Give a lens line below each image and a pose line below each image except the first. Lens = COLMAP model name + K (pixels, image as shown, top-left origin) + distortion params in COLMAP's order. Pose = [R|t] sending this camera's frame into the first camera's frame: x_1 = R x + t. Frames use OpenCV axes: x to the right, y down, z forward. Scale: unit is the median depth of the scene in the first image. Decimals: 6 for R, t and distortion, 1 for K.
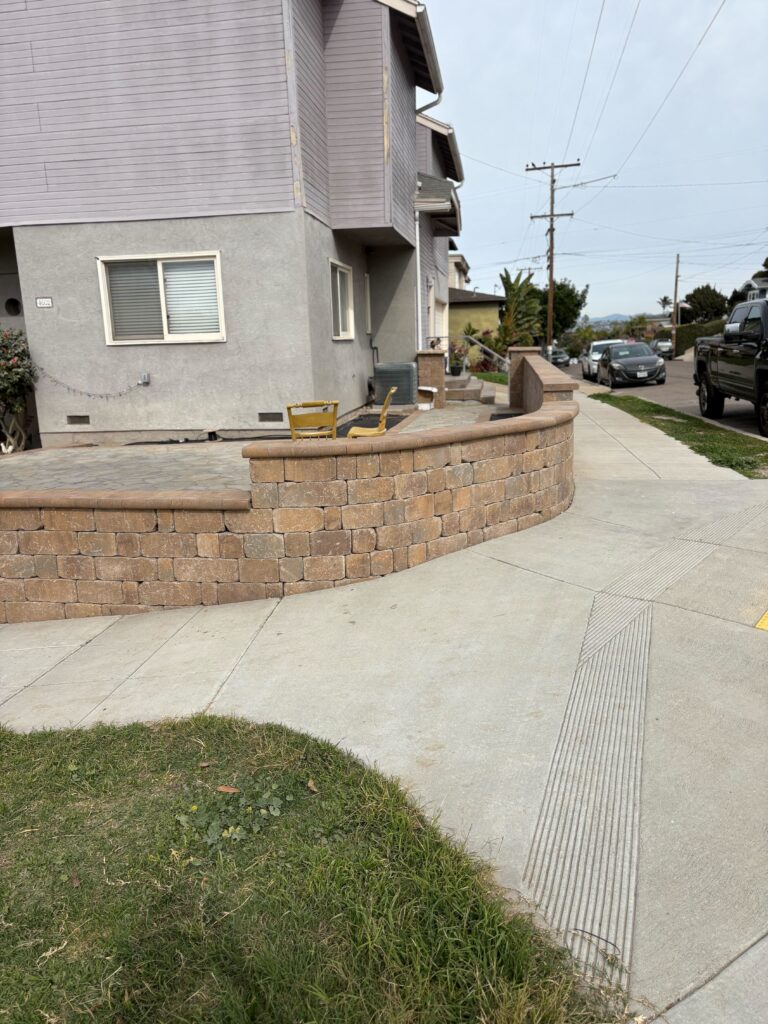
lens RADIAL K [[755.6, 0, 361.3], [0, 755.6, 509.7], [0, 0, 1]] dist [0.014765, -0.007384]
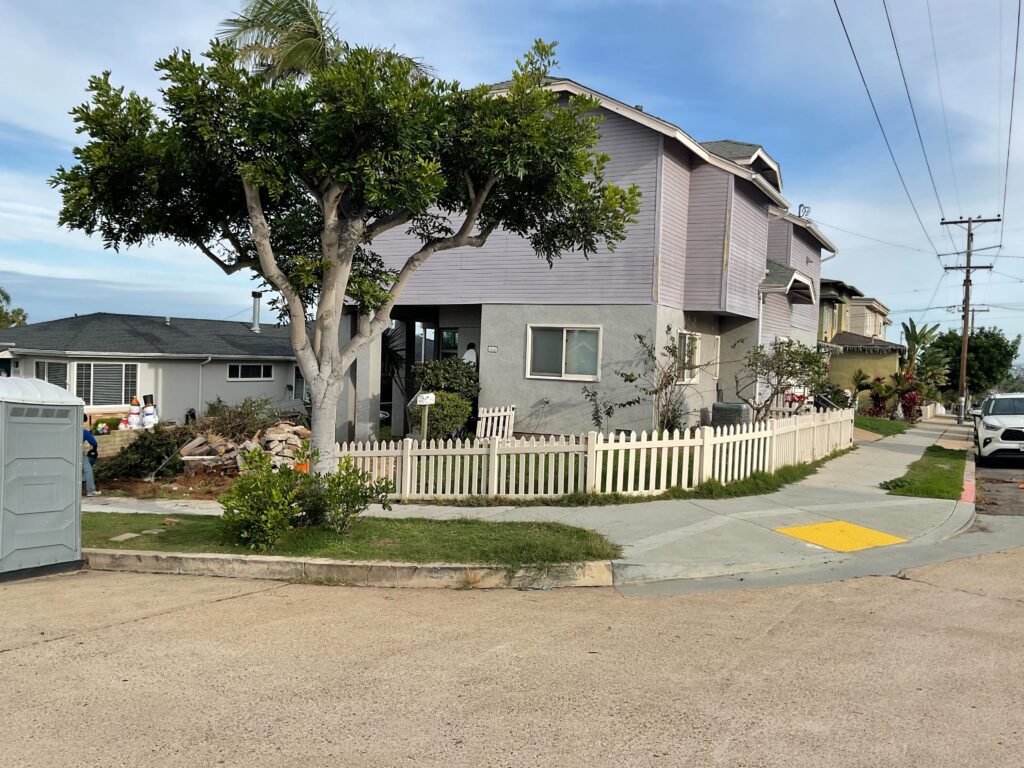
lens RADIAL K [[826.2, 0, 488.8], [0, 826.2, 379.8], [0, 0, 1]] dist [0.026920, -0.054053]
pose [[0.935864, 0.074461, -0.344405, 0.179209], [-0.139932, 0.975576, -0.169322, 0.085908], [0.323385, 0.206655, 0.923426, -0.596701]]
